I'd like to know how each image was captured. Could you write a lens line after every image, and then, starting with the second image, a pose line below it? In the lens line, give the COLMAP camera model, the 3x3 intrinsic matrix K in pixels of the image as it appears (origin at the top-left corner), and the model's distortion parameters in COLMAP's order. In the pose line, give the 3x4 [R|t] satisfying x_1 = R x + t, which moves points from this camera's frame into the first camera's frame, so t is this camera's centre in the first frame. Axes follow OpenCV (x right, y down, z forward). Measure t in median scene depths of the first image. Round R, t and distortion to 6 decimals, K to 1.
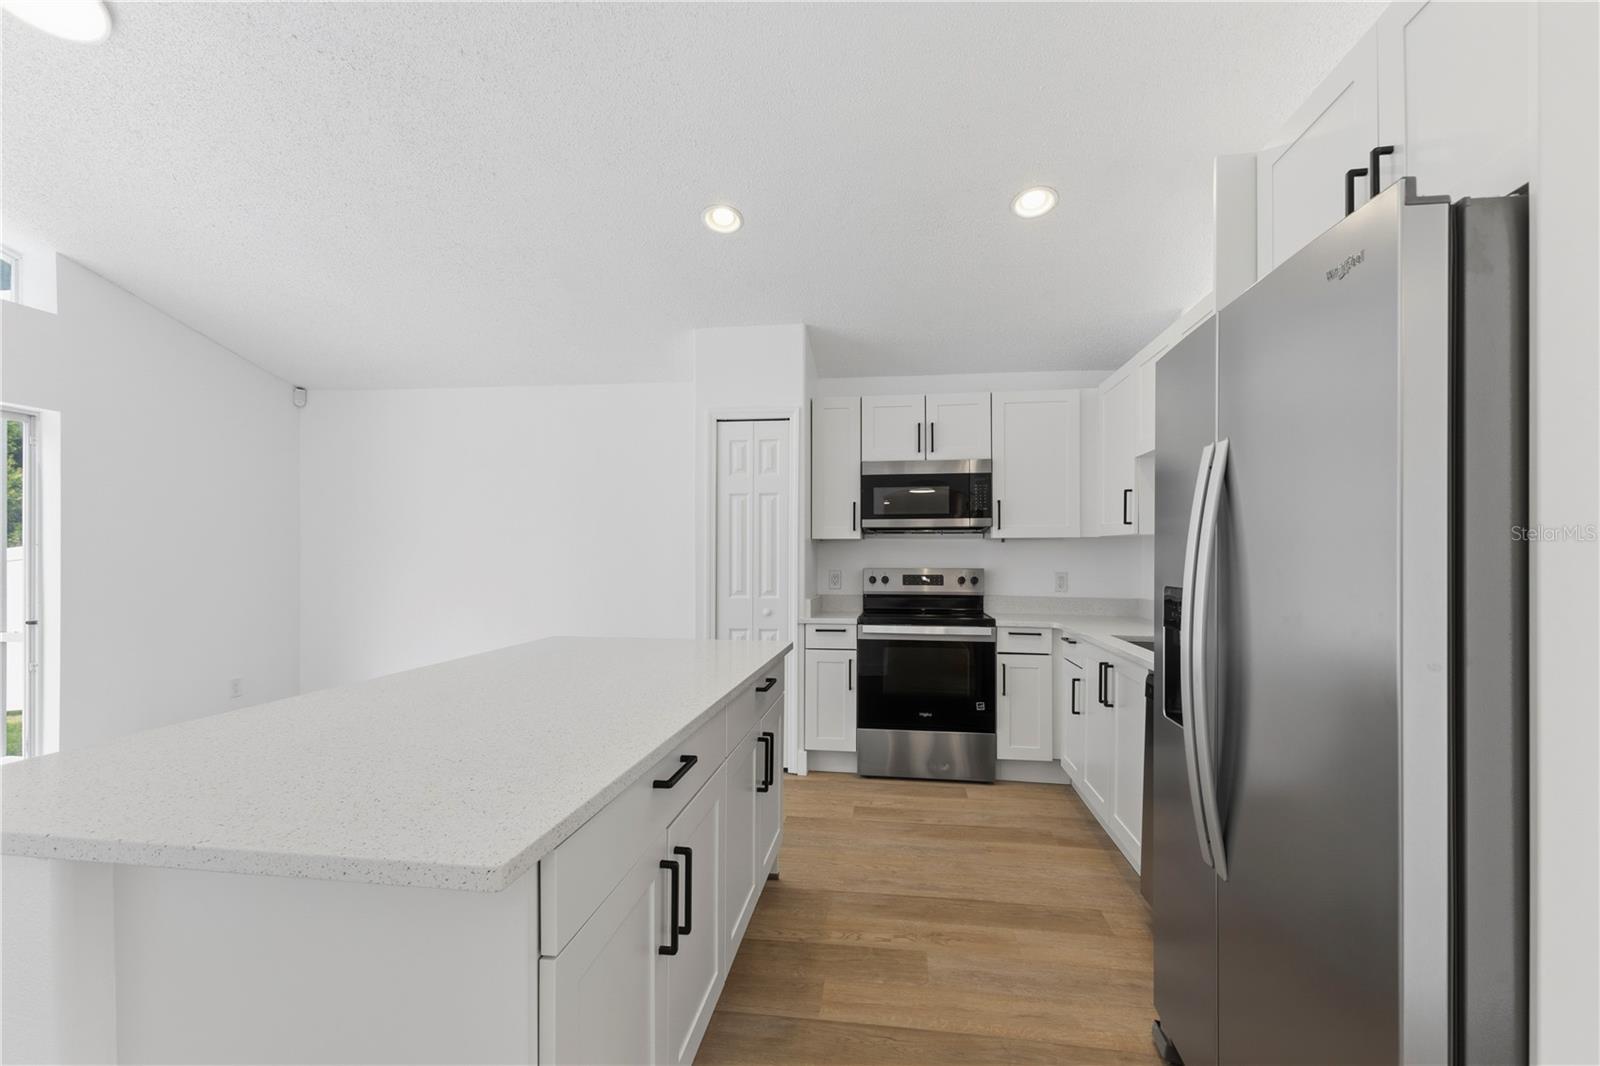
lens RADIAL K [[708.6, 0, 799.4], [0, 708.6, 545.8], [0, 0, 1]] dist [0.013315, -0.002702]
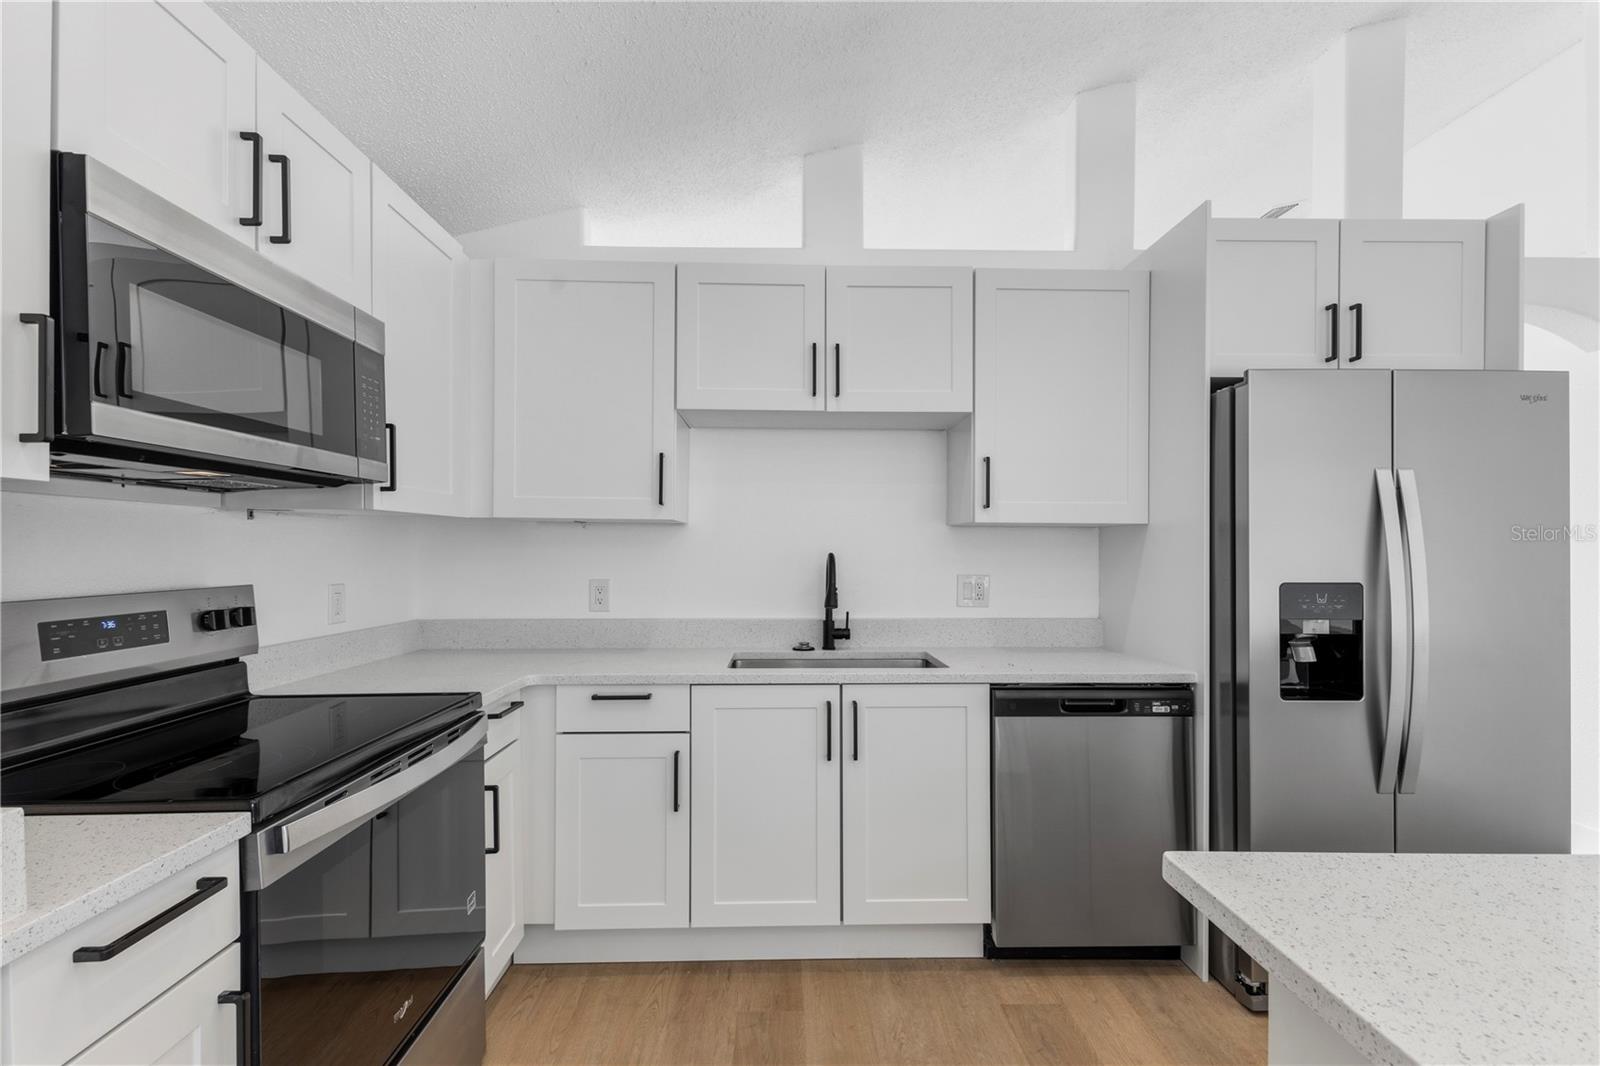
lens RADIAL K [[708.6, 0, 802.6], [0, 708.6, 550.8], [0, 0, 1]] dist [0.013315, -0.002702]
pose [[-0.162474, -0.005921, 0.986695, -0.193293], [-0.012356, 0.999916, 0.003966, 0.008861], [-0.986636, -0.011548, -0.162533, 0.838045]]
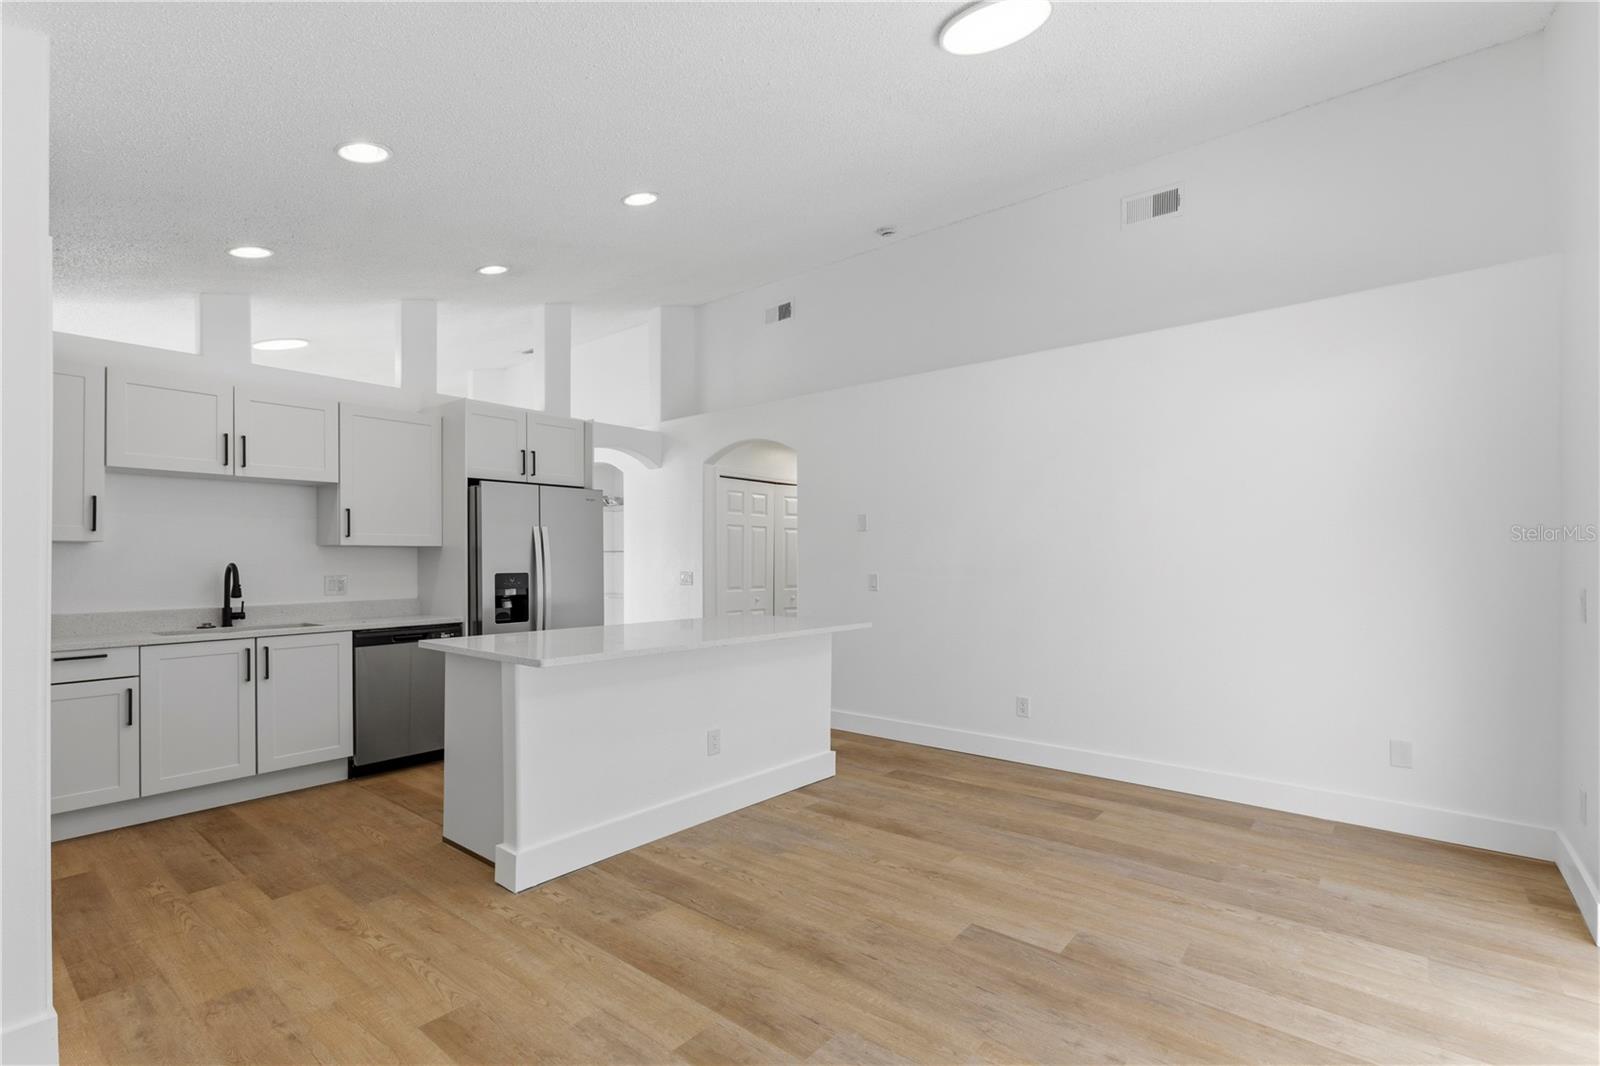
lens RADIAL K [[708.6, 0, 797.8], [0, 708.6, 556.3], [0, 0, 1]] dist [0.013315, -0.002702]
pose [[-0.852856, 0.002465, 0.522140, -0.761641], [-0.003794, 0.999933, -0.010919, 0.011354], [-0.522132, -0.011293, -0.852790, 1.146158]]
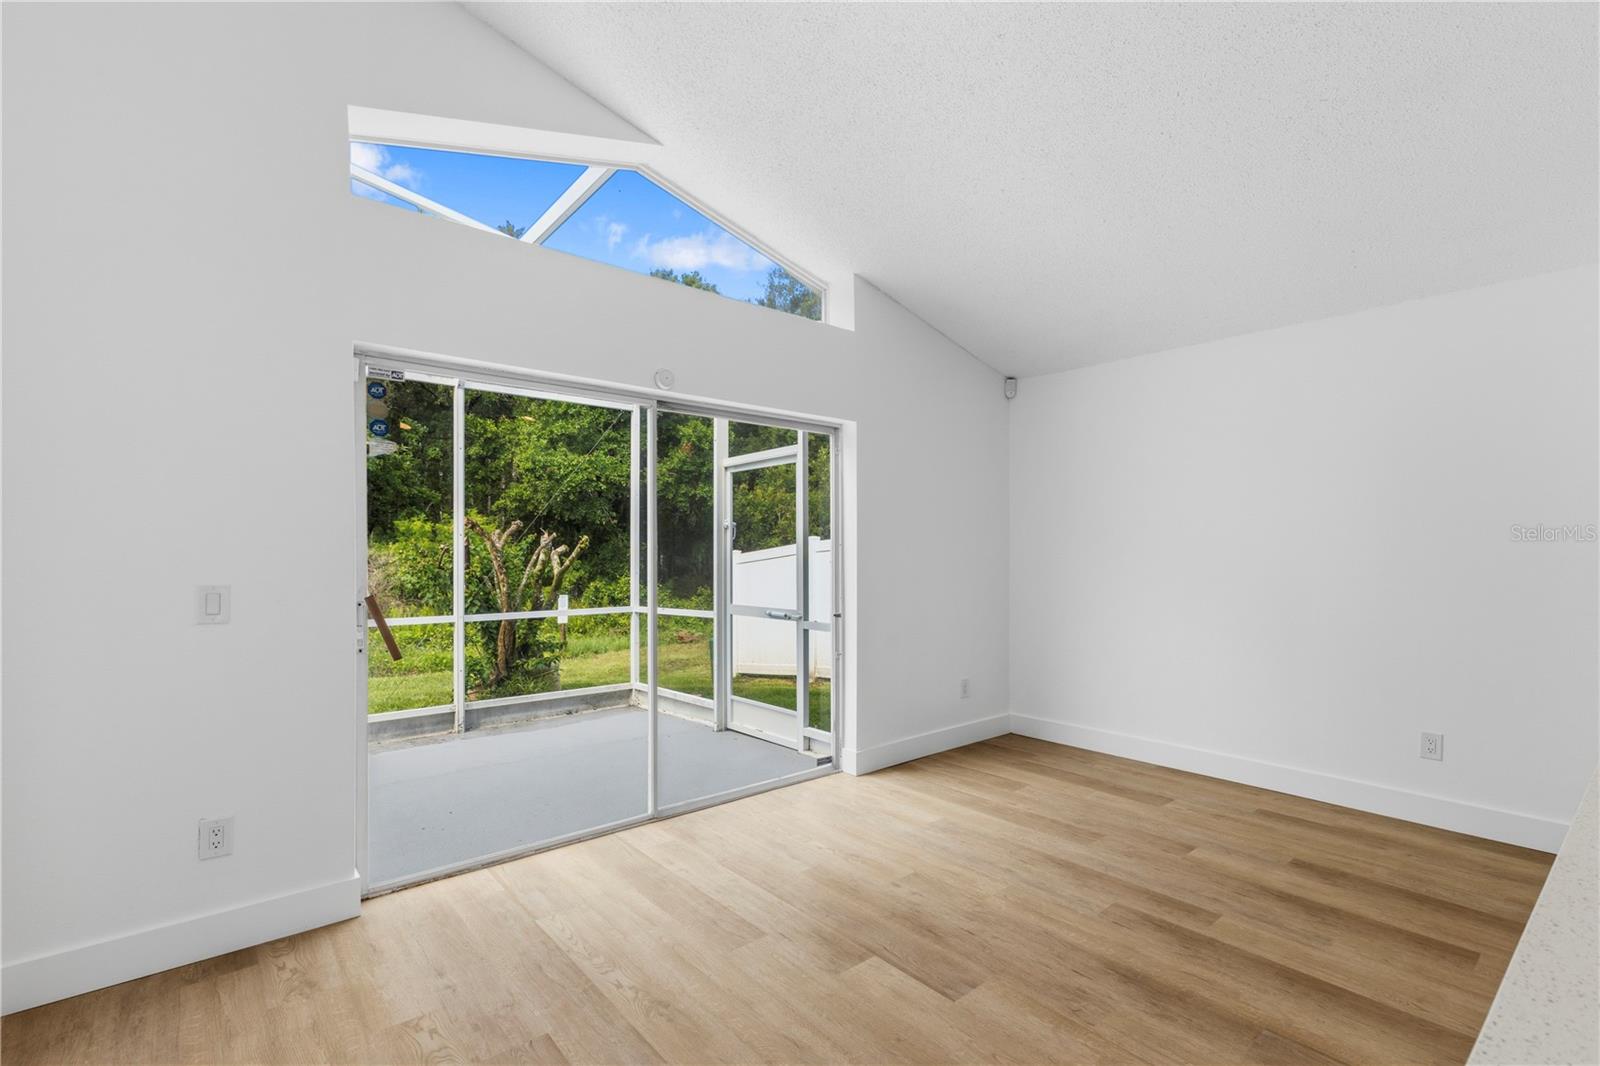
lens RADIAL K [[708.6, 0, 804.1], [0, 708.6, 560.9], [0, 0, 1]] dist [0.013315, -0.002702]
pose [[0.747197, 0.005580, -0.664579, -0.328294], [0.004137, 0.999906, 0.013048, 0.007417], [0.664590, -0.012499, 0.747104, 0.126942]]
